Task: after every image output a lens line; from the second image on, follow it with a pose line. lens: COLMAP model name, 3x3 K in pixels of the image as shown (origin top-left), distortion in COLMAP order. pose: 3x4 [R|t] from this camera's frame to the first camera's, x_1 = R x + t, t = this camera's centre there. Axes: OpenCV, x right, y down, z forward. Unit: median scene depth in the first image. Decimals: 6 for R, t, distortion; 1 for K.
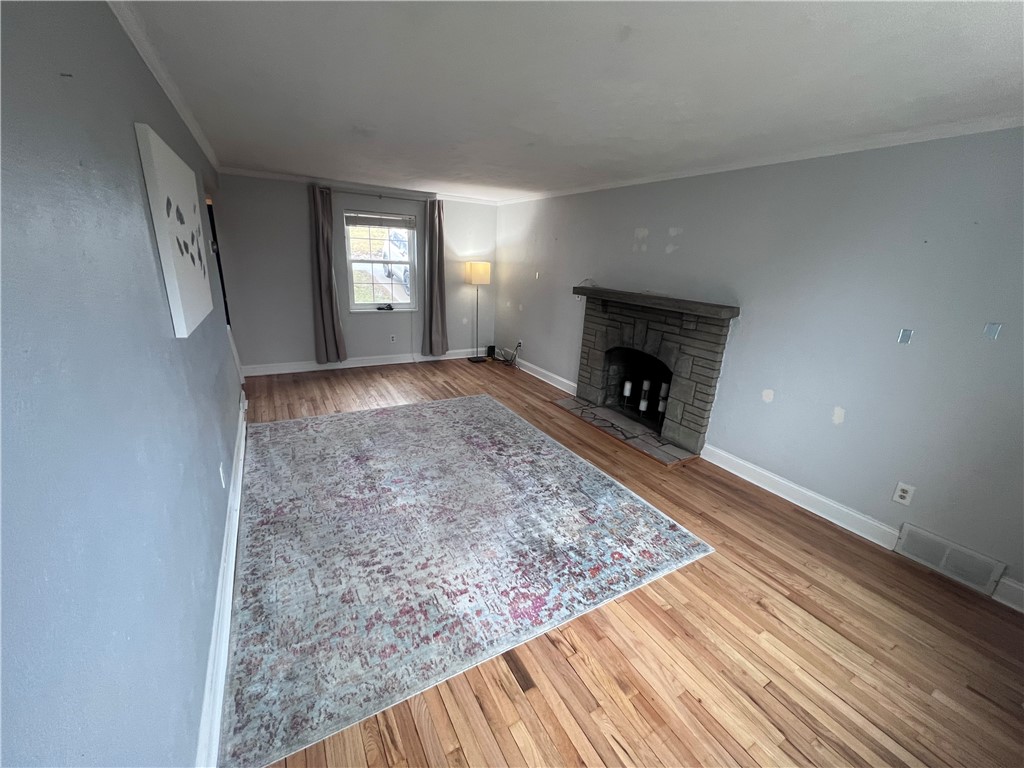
lens RADIAL K [[410.2, 0, 508.3], [0, 410.2, 384.4], [0, 0, 1]] dist [-0.003379, -0.000049]
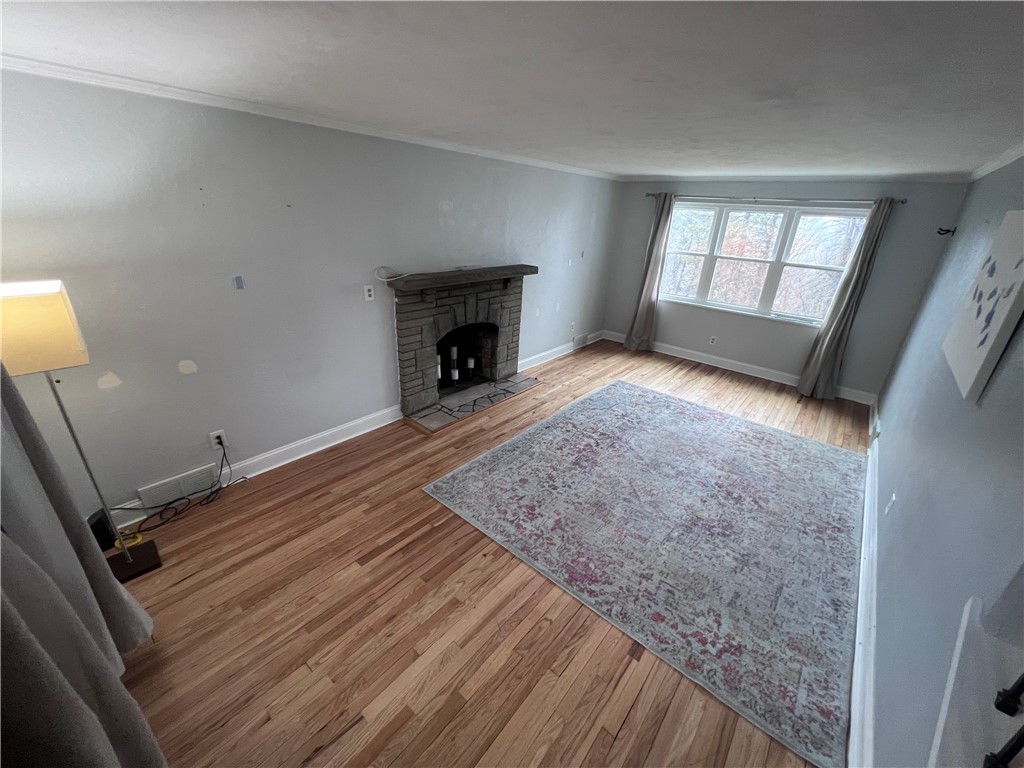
lens RADIAL K [[410.2, 0, 510.9], [0, 410.2, 384.1], [0, 0, 1]] dist [-0.003379, -0.000049]
pose [[-0.339037, -0.425314, 0.839143, -0.695356], [0.221148, 0.830947, 0.510510, -0.493613], [-0.914411, 0.358656, -0.187665, 1.231168]]
